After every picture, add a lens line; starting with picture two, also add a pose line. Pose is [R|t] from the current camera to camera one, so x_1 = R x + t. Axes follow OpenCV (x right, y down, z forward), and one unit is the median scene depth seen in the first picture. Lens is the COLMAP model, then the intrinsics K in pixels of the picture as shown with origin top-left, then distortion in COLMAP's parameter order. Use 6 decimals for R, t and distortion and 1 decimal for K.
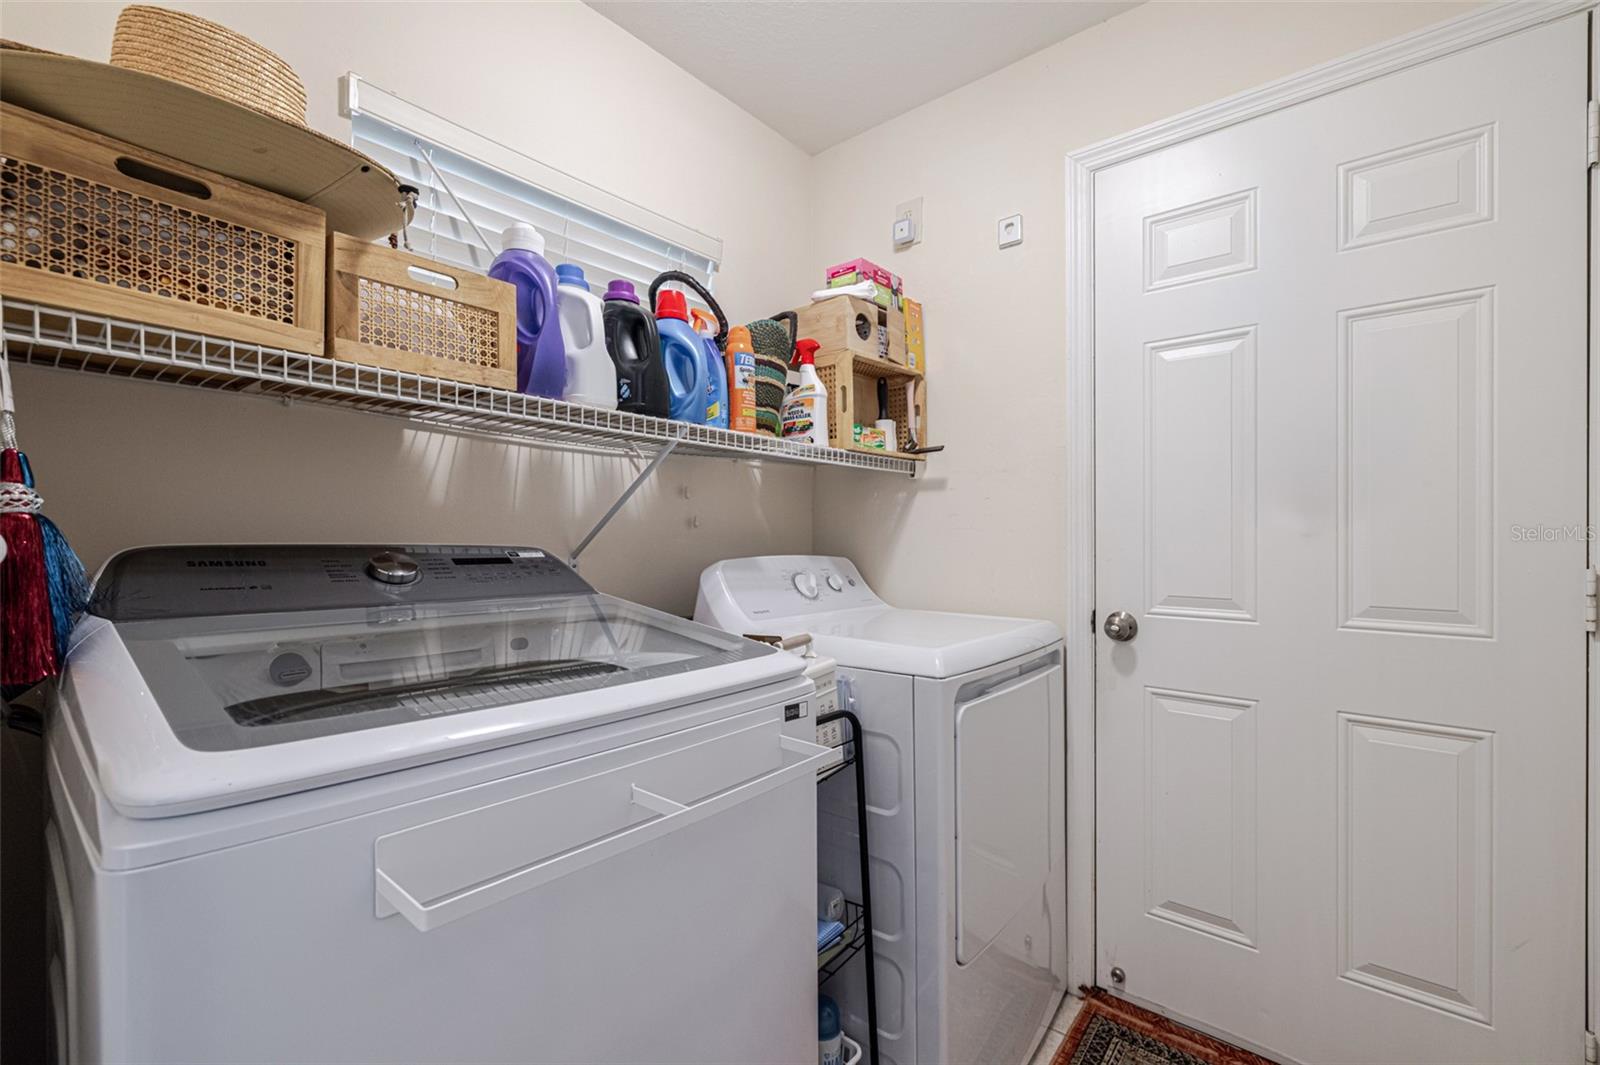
lens RADIAL K [[678.7, 0, 800.3], [0, 678.7, 540.8], [0, 0, 1]] dist [-0.000099, 0.000770]
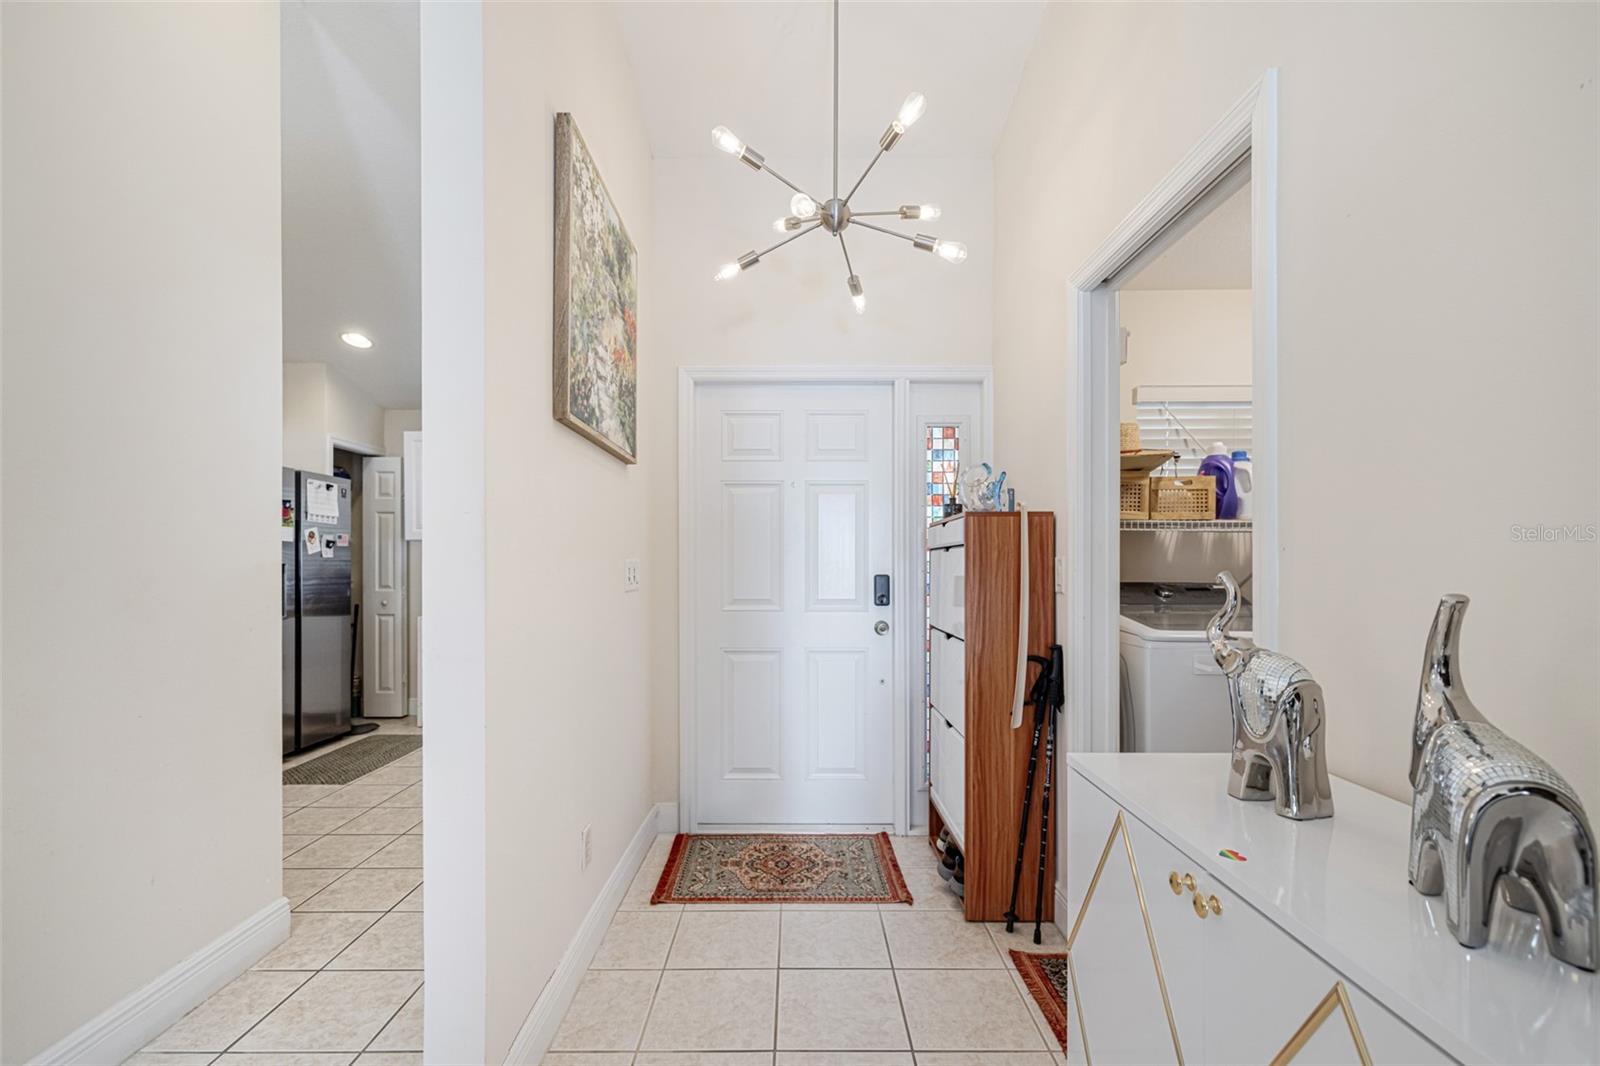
lens RADIAL K [[678.7, 0, 795.3], [0, 678.7, 561.3], [0, 0, 1]] dist [-0.000099, 0.000770]
pose [[0.636840, -0.003444, -0.770988, 0.476817], [0.000990, 0.999993, -0.003650, -0.062345], [0.770995, 0.001561, 0.636839, -1.642872]]
